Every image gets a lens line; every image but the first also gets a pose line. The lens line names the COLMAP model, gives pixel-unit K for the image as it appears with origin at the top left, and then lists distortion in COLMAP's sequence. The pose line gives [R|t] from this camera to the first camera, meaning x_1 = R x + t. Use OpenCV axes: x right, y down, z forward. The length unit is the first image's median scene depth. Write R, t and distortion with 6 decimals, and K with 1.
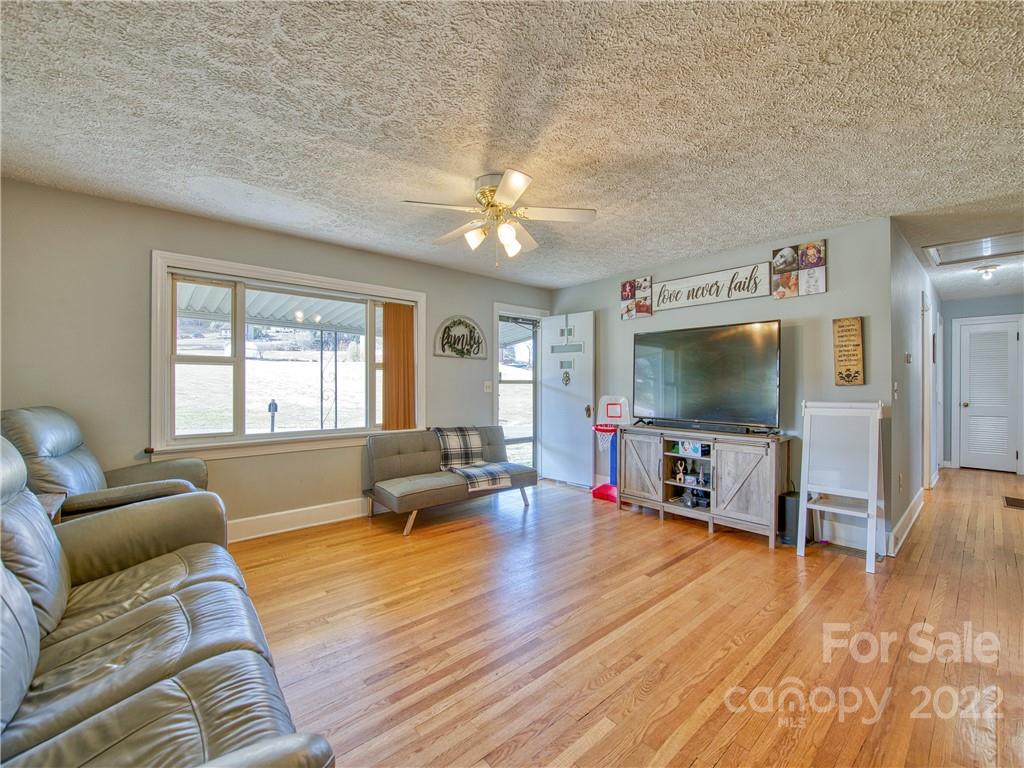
lens RADIAL K [[426.3, 0, 512.0], [0, 426.3, 384.0], [0, 0, 1]] dist [-0.000693, -0.000115]
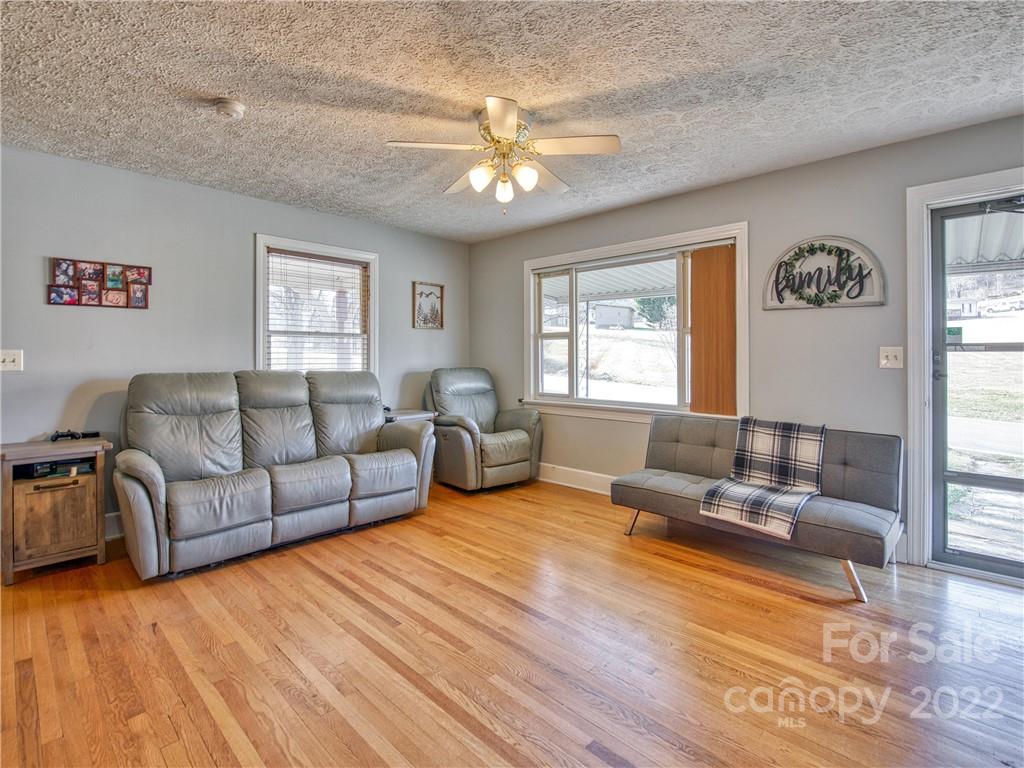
lens RADIAL K [[492.1, 0, 510.2], [0, 492.1, 356.0], [0, 0, 1]] dist [-0.017811, -0.000321]
pose [[0.082616, -0.000826, -0.996581, 0.608466], [0.002602, 0.999996, -0.000613, 0.004629], [0.996578, -0.002542, 0.082618, 0.609905]]
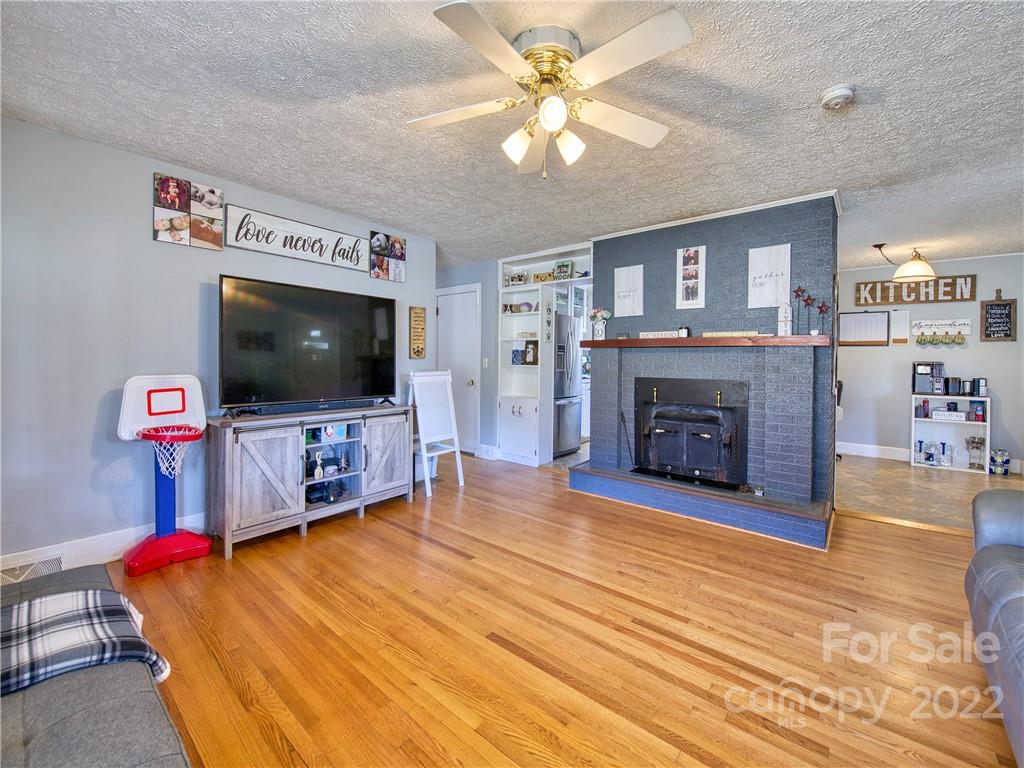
lens RADIAL K [[415.3, 0, 518.1], [0, 415.3, 361.7], [0, 0, 1]] dist [-0.020295, -0.000386]
pose [[-0.167766, -0.005755, 0.985810, -0.429061], [-0.012221, 0.999918, 0.003757, 0.003286], [-0.985751, -0.011418, -0.167823, 0.750710]]
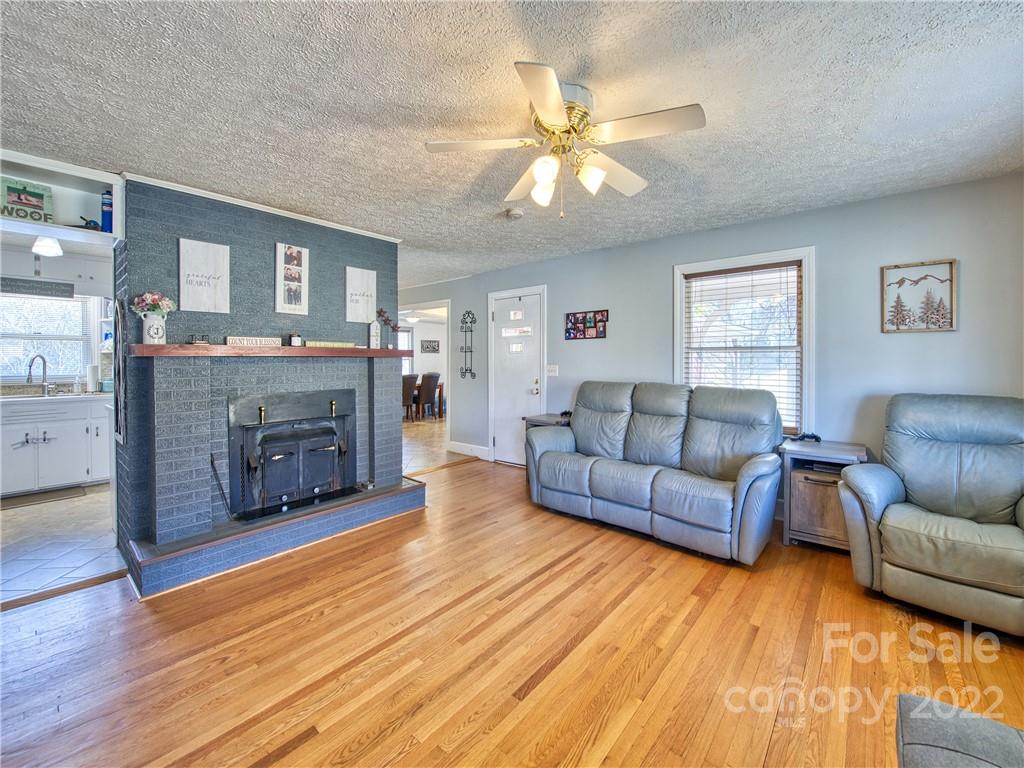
lens RADIAL K [[415.3, 0, 518.1], [0, 415.3, 361.7], [0, 0, 1]] dist [-0.020295, -0.000386]
pose [[-0.988263, 0.003718, -0.152715, 0.093685], [0.003322, 0.999990, 0.002850, -0.021040], [0.152724, 0.002309, -0.988266, 1.103140]]
